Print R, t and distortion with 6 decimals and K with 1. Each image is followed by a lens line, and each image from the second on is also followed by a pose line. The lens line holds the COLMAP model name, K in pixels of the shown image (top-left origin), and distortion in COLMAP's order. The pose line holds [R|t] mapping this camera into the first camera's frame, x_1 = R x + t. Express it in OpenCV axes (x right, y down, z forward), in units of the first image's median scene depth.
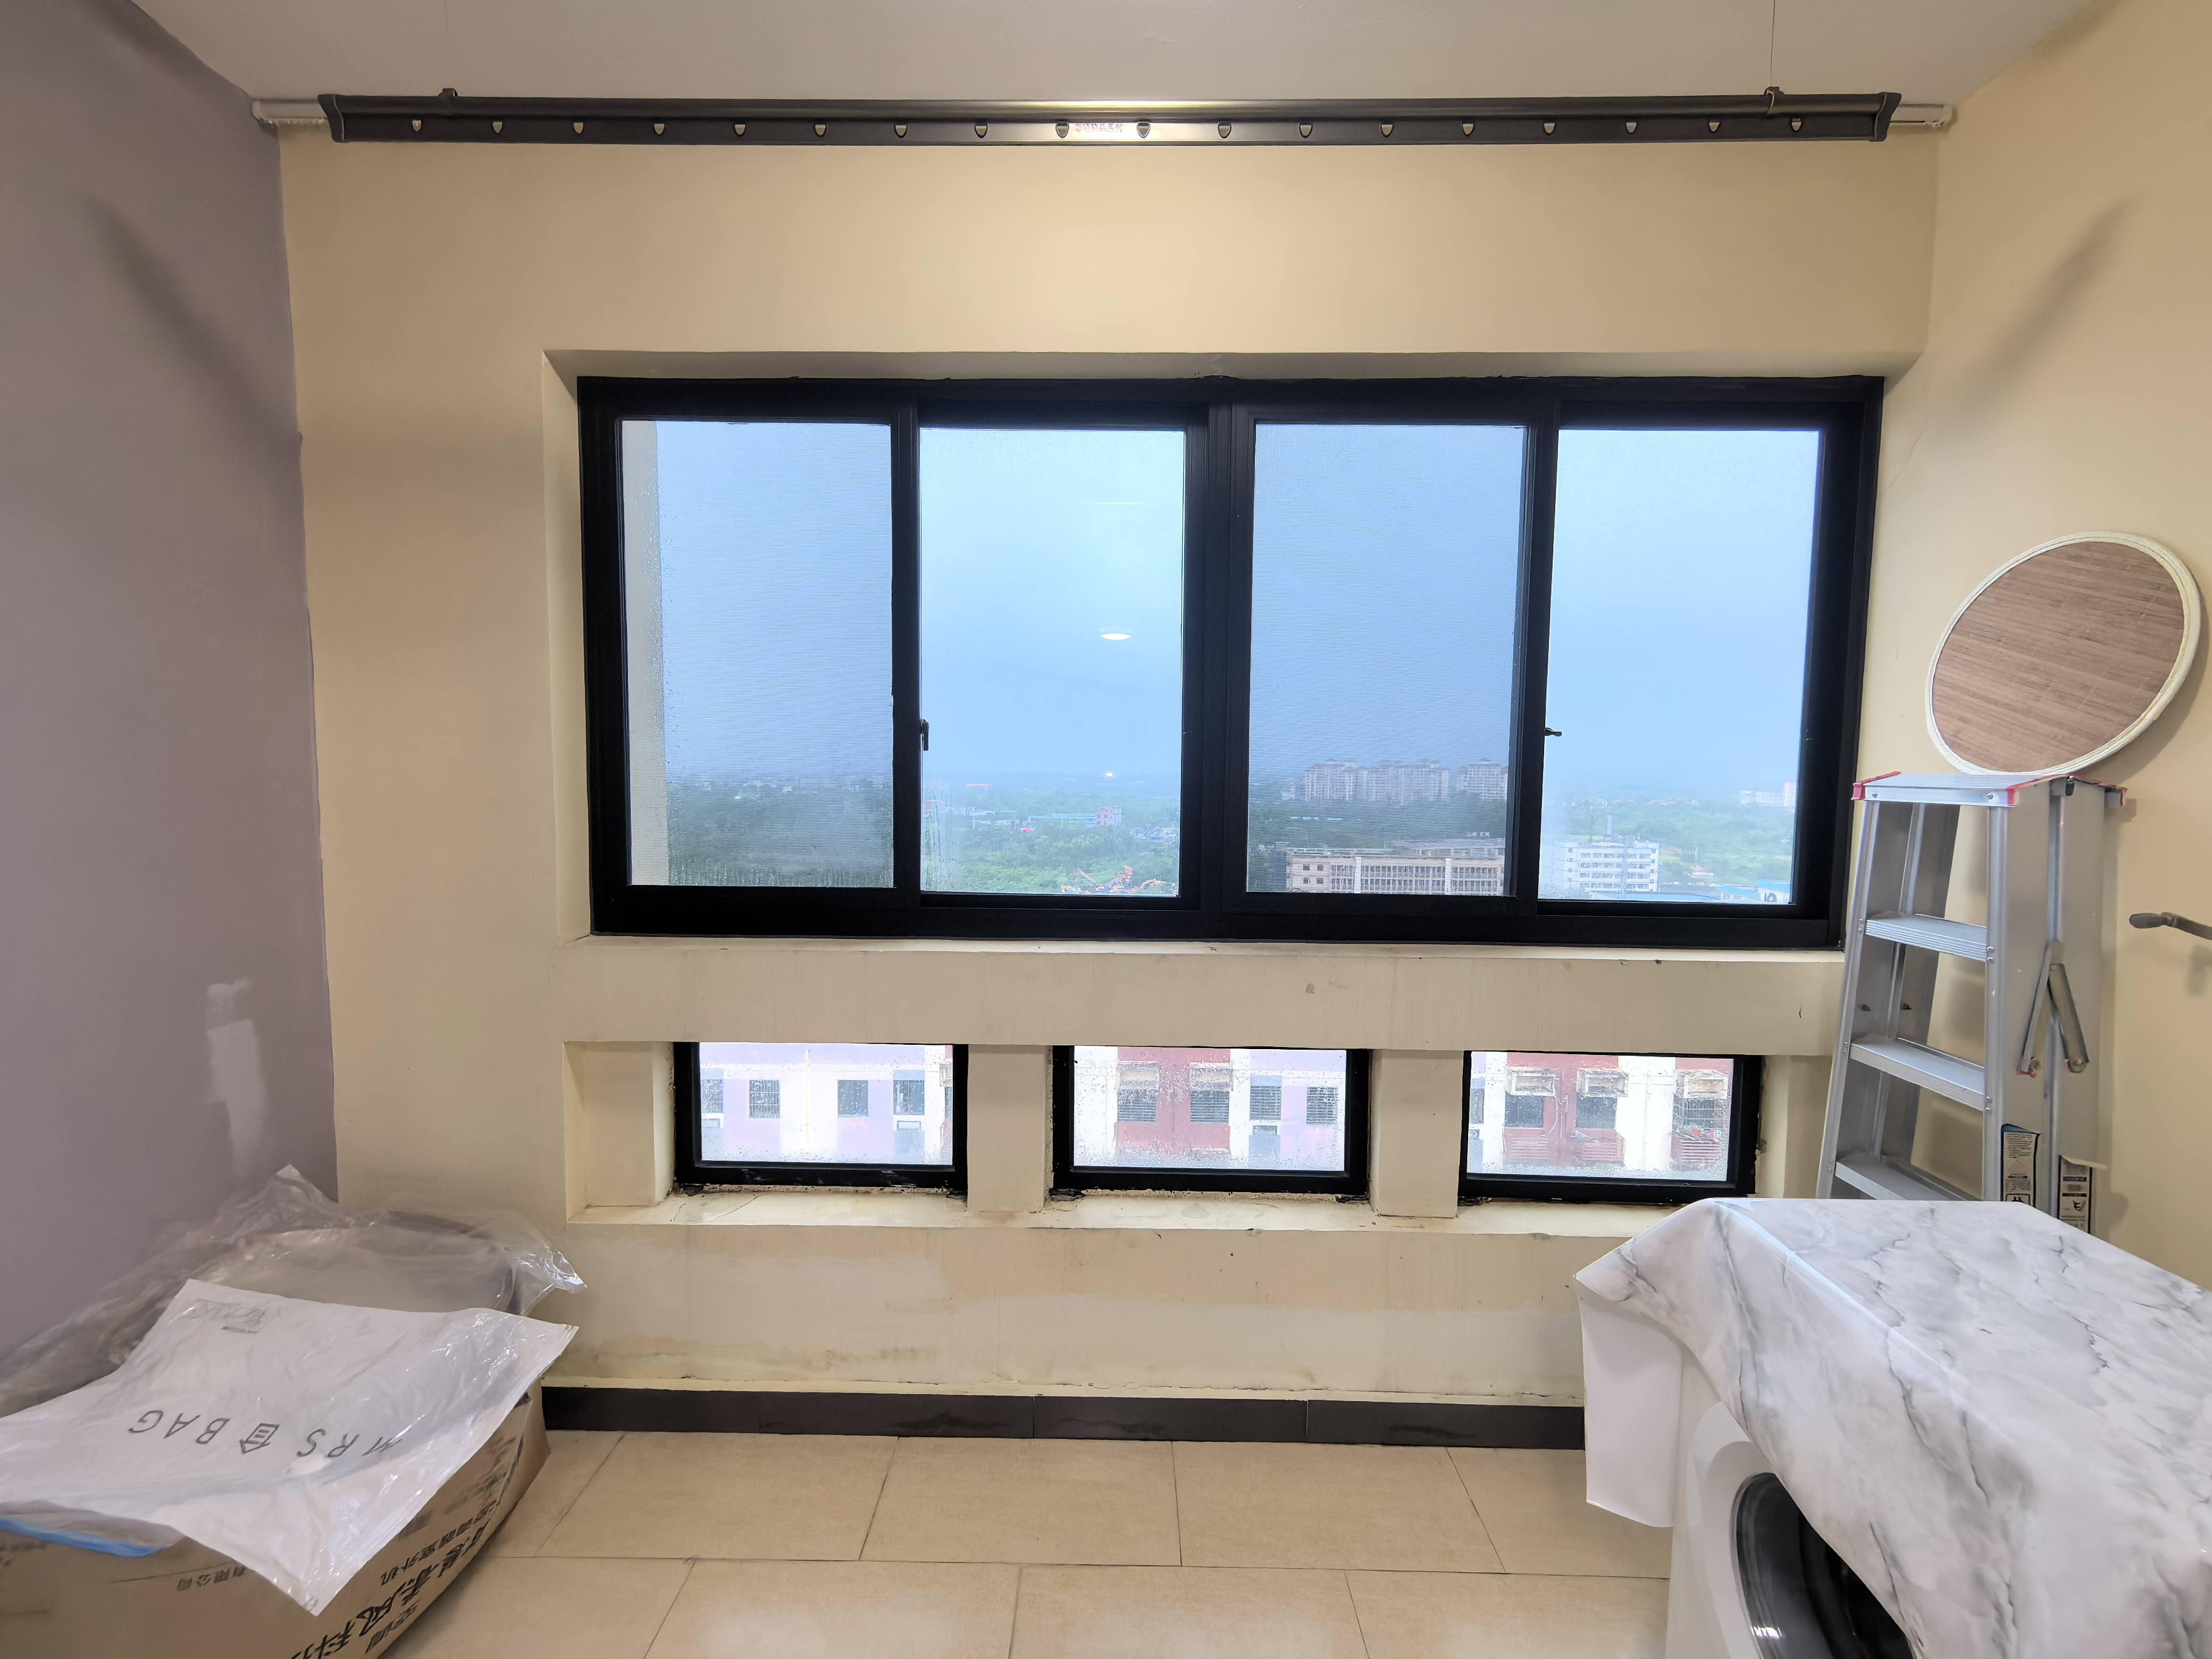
lens RADIAL K [[861.1, 0, 1114.5], [0, 861.1, 824.4], [0, 0, 1]] dist [0.011353, -0.001987]
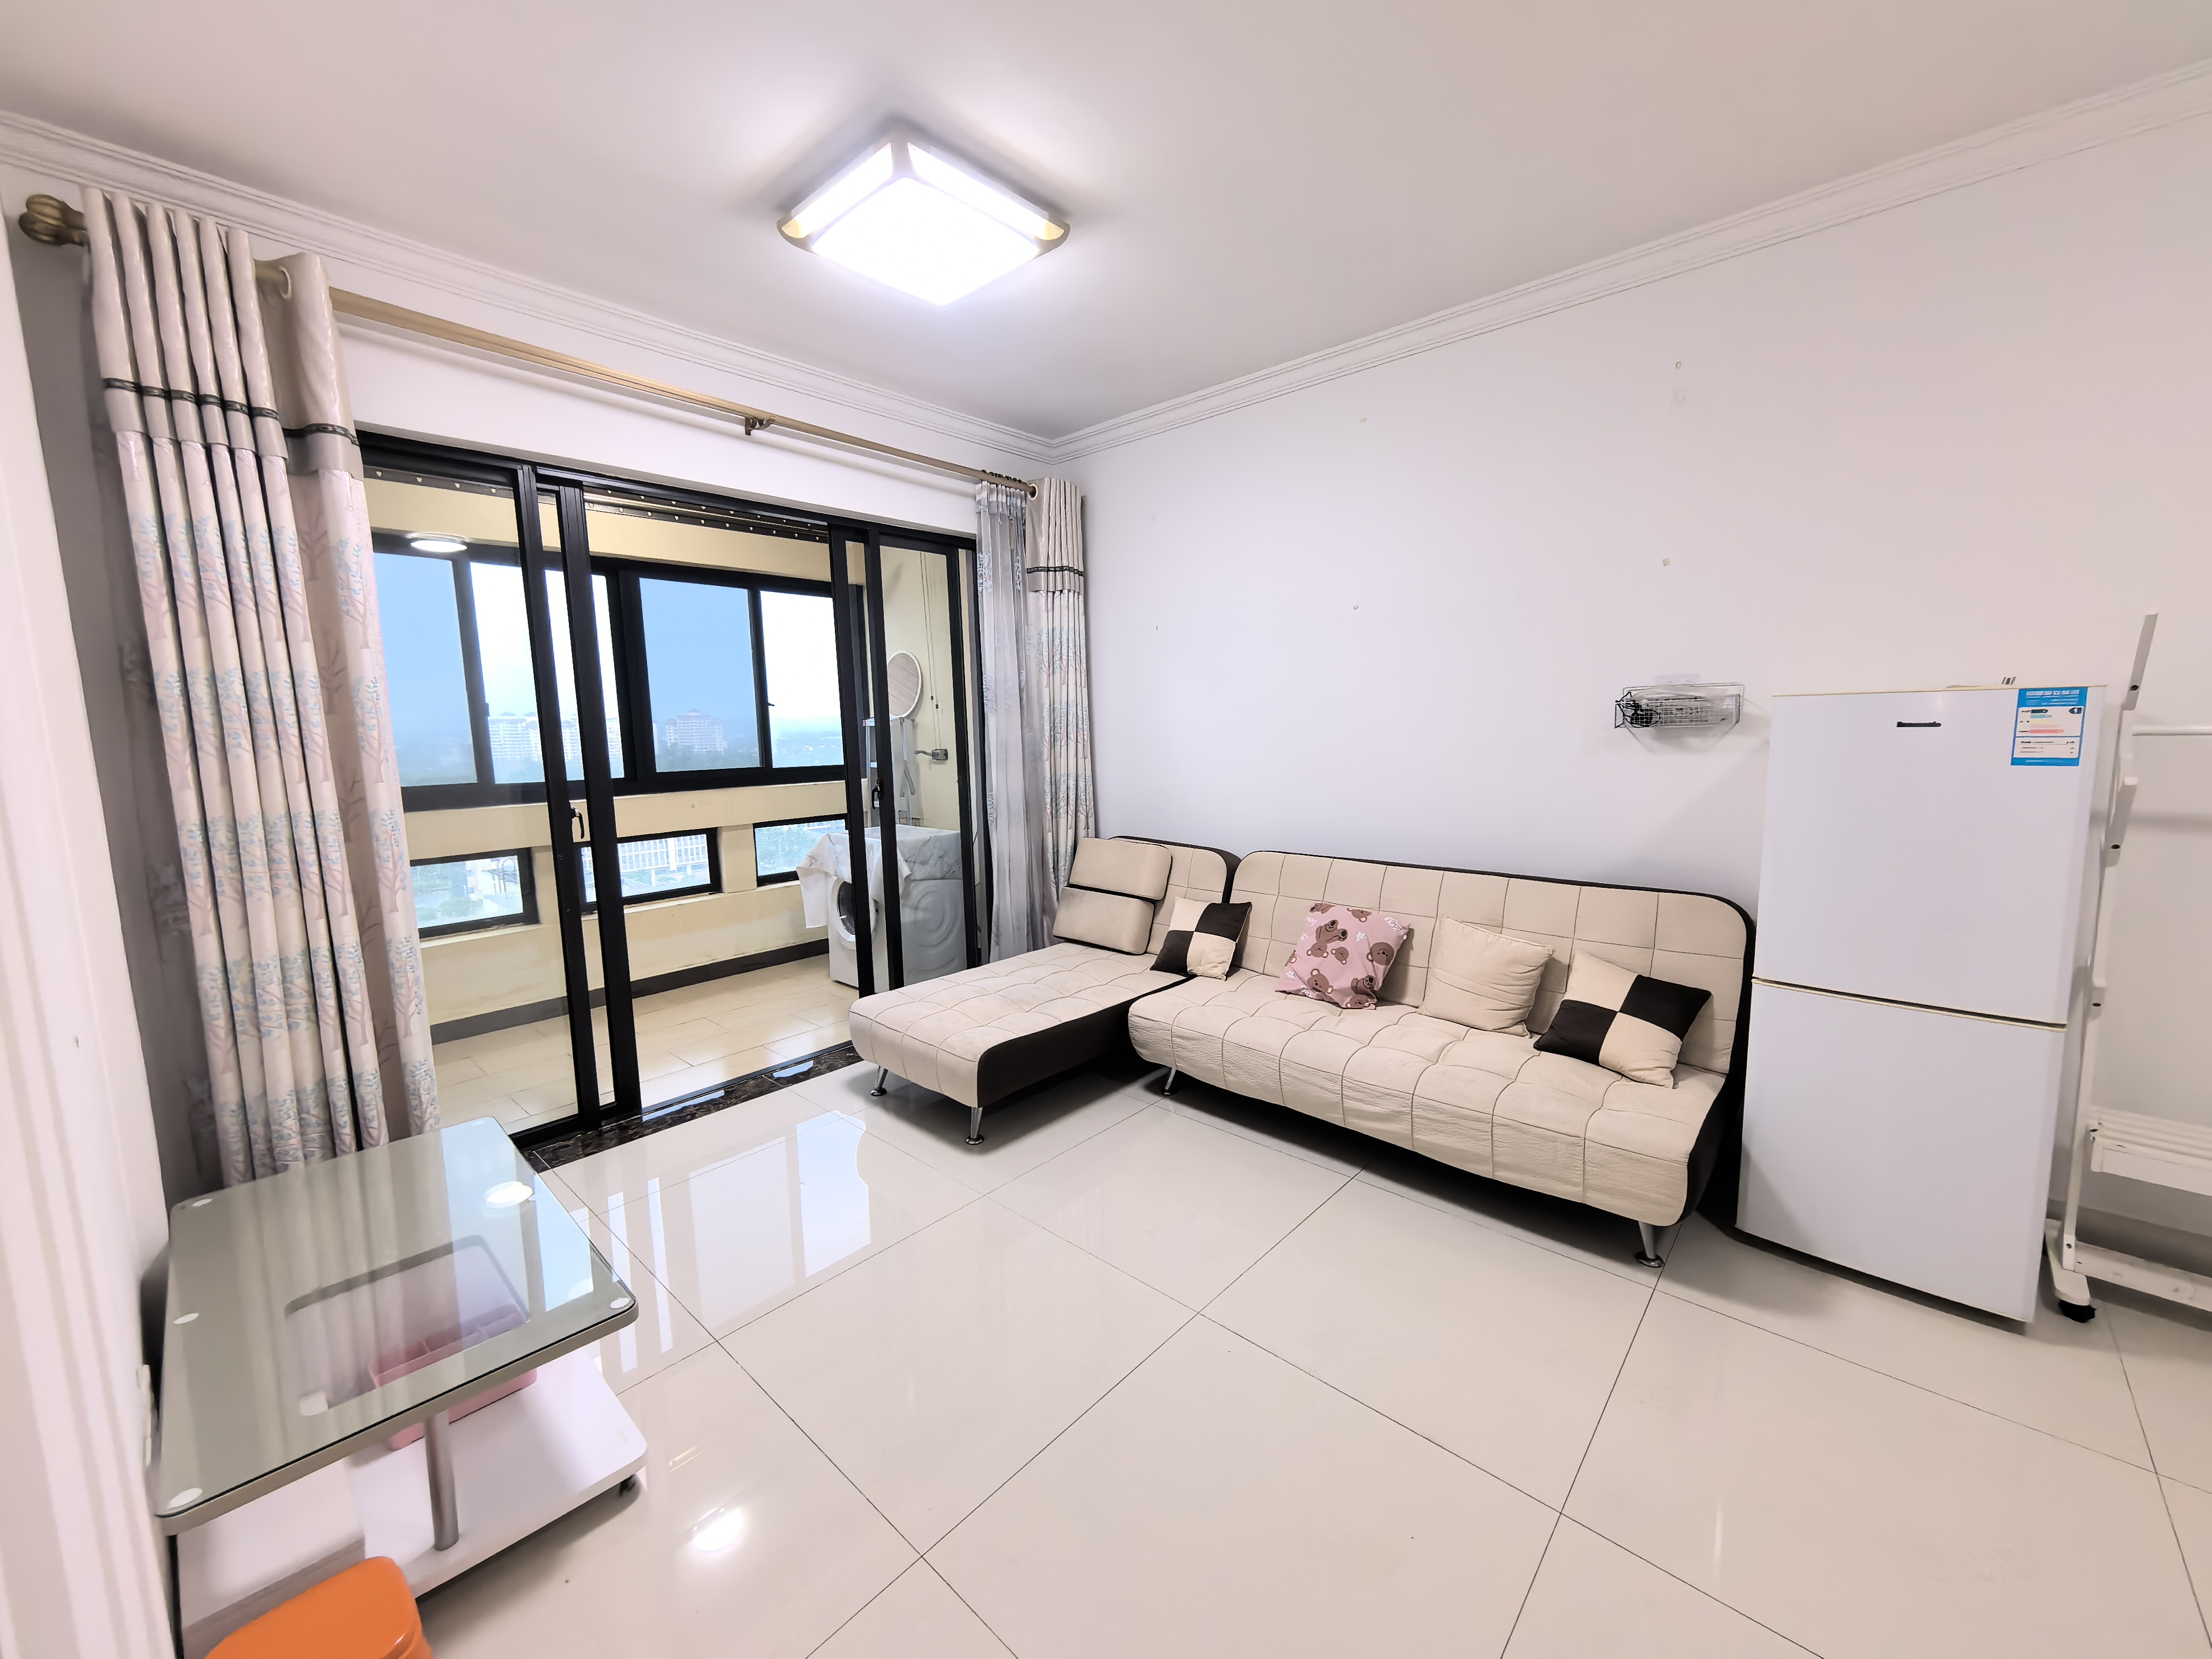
lens RADIAL K [[861.1, 0, 1108.2], [0, 861.1, 825.8], [0, 0, 1]] dist [0.011353, -0.001987]
pose [[0.663013, -0.118131, 0.739228, -0.824932], [0.075556, 0.992988, 0.090917, 0.103265], [-0.744785, -0.004426, 0.667290, -1.572230]]
